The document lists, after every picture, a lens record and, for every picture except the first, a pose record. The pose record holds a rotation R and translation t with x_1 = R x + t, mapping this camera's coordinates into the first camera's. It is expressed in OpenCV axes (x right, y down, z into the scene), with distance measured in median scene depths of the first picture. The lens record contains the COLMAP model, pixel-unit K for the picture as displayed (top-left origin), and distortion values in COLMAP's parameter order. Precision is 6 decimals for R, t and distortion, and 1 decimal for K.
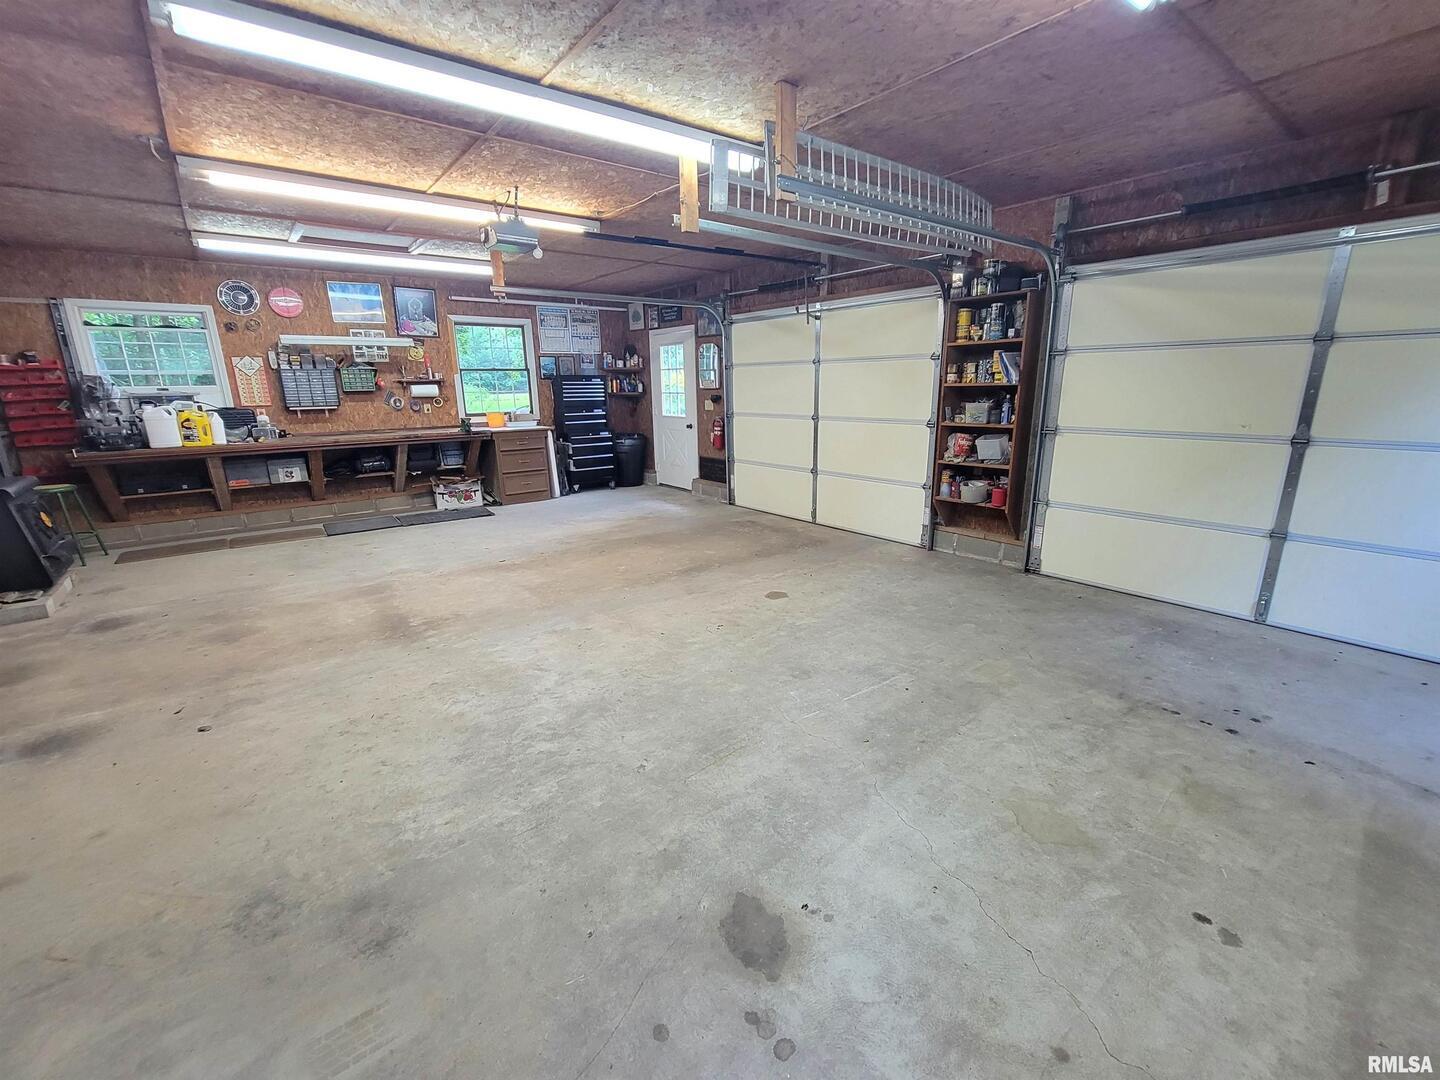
lens RADIAL K [[590.7, 0, 718.3], [0, 590.7, 538.1], [0, 0, 1]] dist [-0.001070, 0.000272]
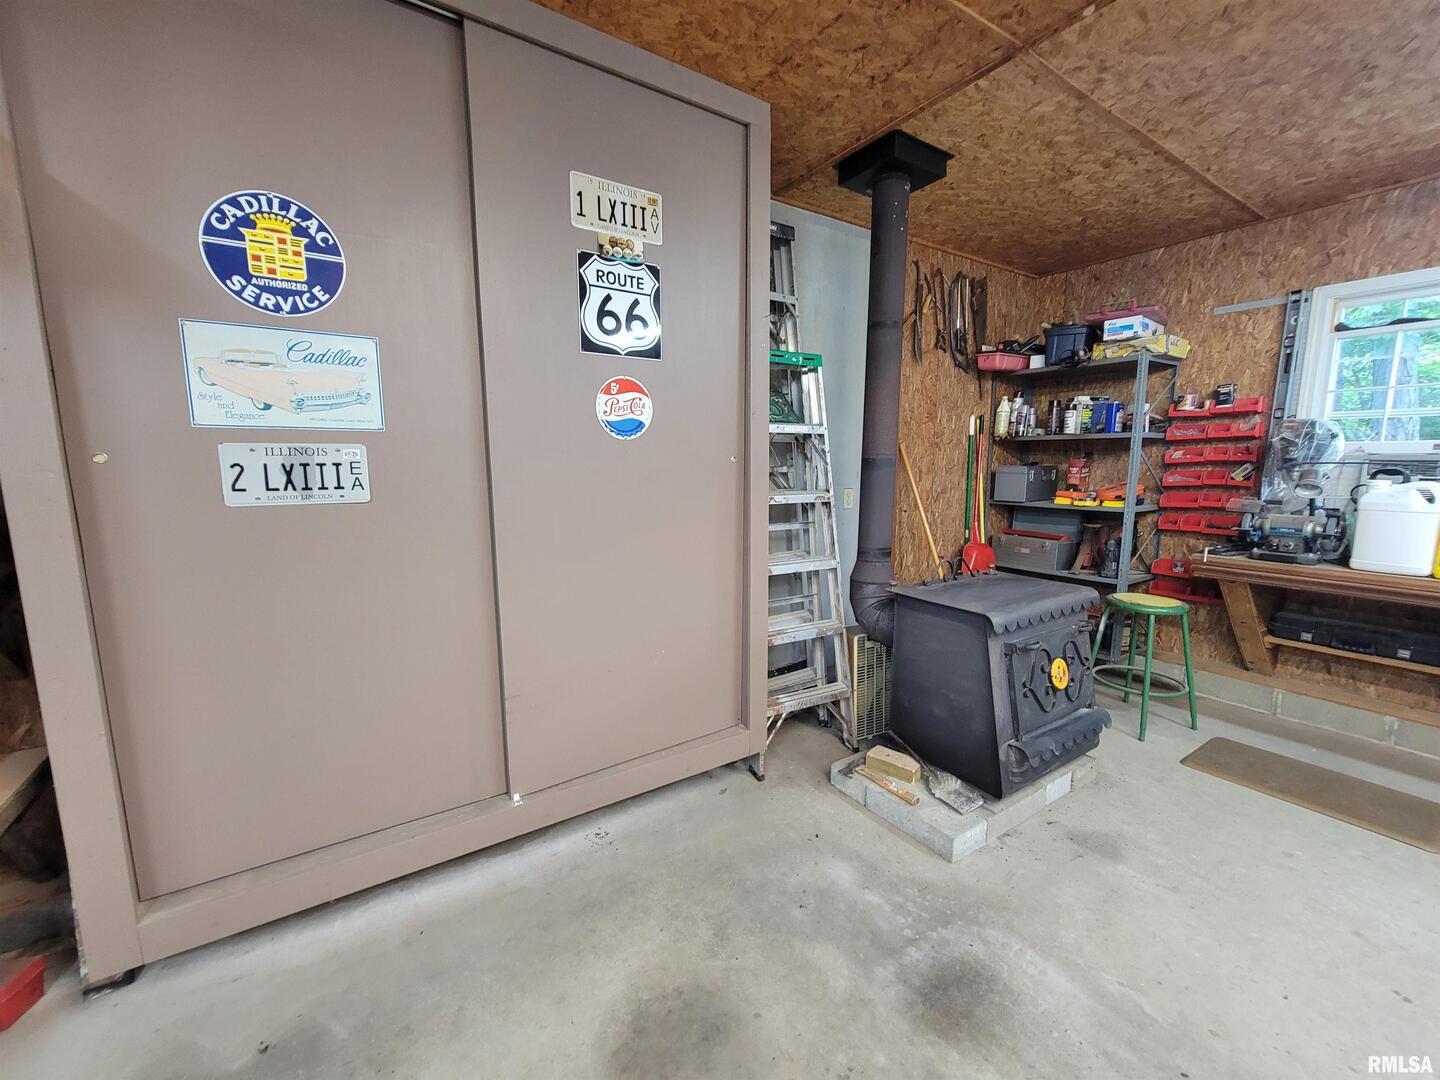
lens RADIAL K [[590.7, 0, 719.3], [0, 590.7, 541.2], [0, 0, 1]] dist [-0.001070, 0.000272]
pose [[-0.092519, 0.154857, -0.983595, -0.464212], [-0.253804, 0.951534, 0.173683, -0.128815], [0.962821, 0.265709, -0.048732, 0.543151]]
